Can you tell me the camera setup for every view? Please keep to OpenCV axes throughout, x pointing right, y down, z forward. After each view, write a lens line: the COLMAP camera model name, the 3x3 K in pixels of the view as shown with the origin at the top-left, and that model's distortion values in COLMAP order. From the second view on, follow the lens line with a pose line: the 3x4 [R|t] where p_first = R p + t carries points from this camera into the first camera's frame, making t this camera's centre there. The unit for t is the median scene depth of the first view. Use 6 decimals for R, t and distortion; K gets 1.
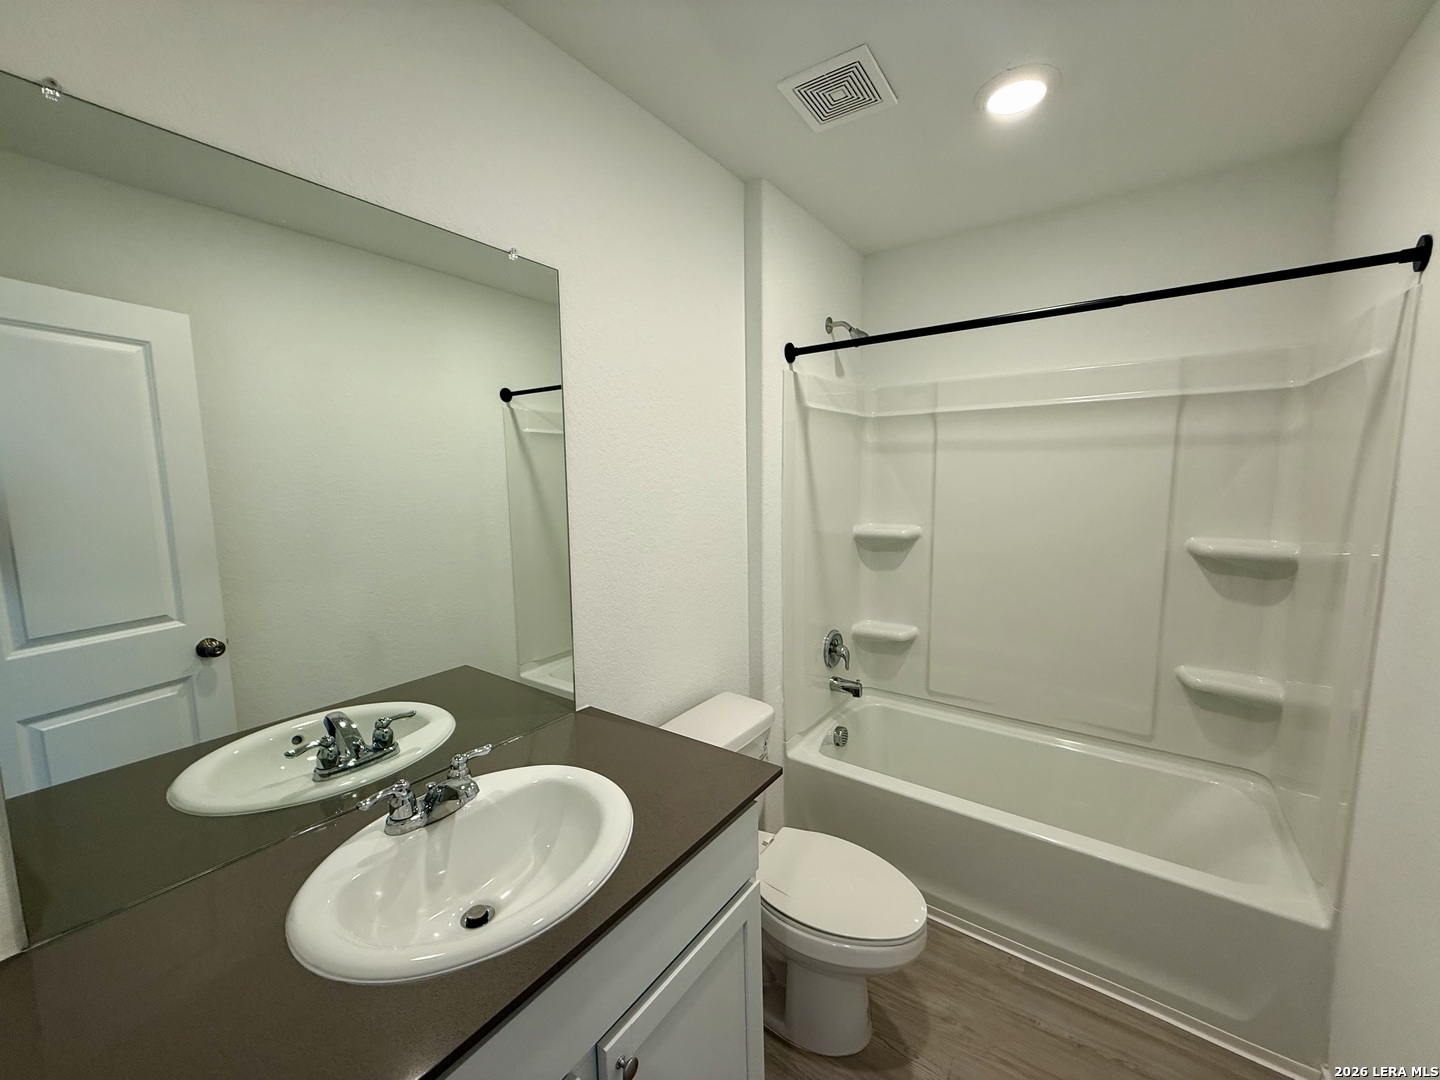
lens RADIAL K [[573.2, 0, 717.6], [0, 573.2, 540.9], [0, 0, 1]] dist [0.001234, -0.000232]
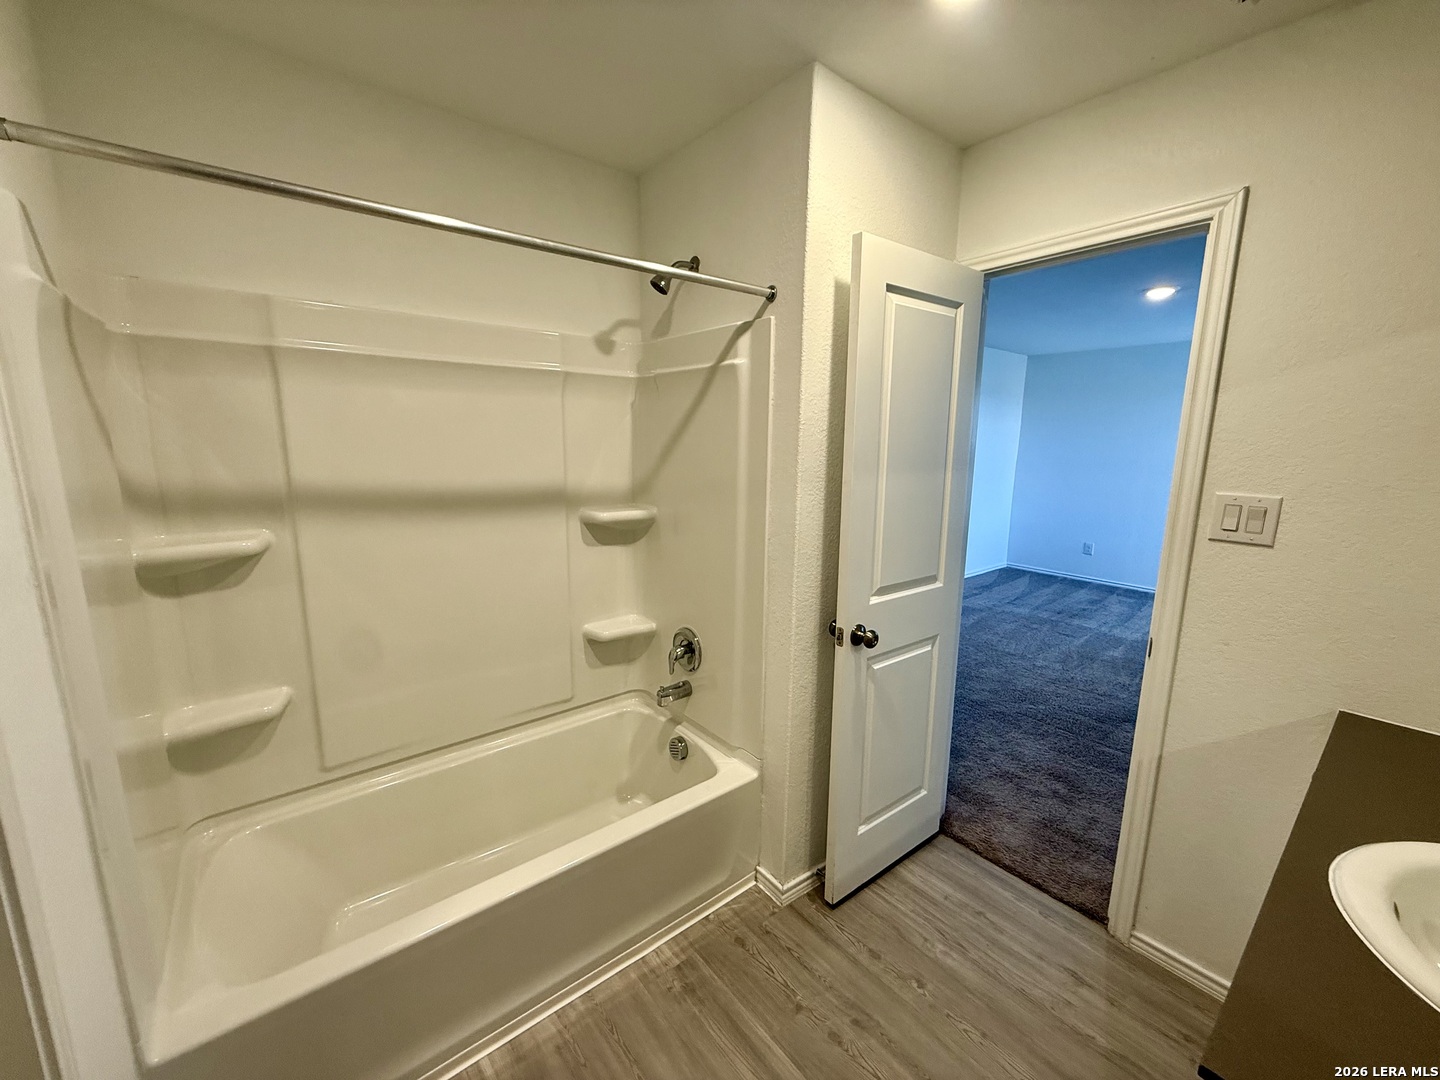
lens RADIAL K [[573.2, 0, 717.6], [0, 573.2, 540.9], [0, 0, 1]] dist [0.001234, -0.000232]
pose [[0.257987, -0.160629, 0.952702, -0.122130], [0.090399, 0.985770, 0.141724, -0.060181], [-0.961910, 0.049561, 0.268836, 0.380420]]
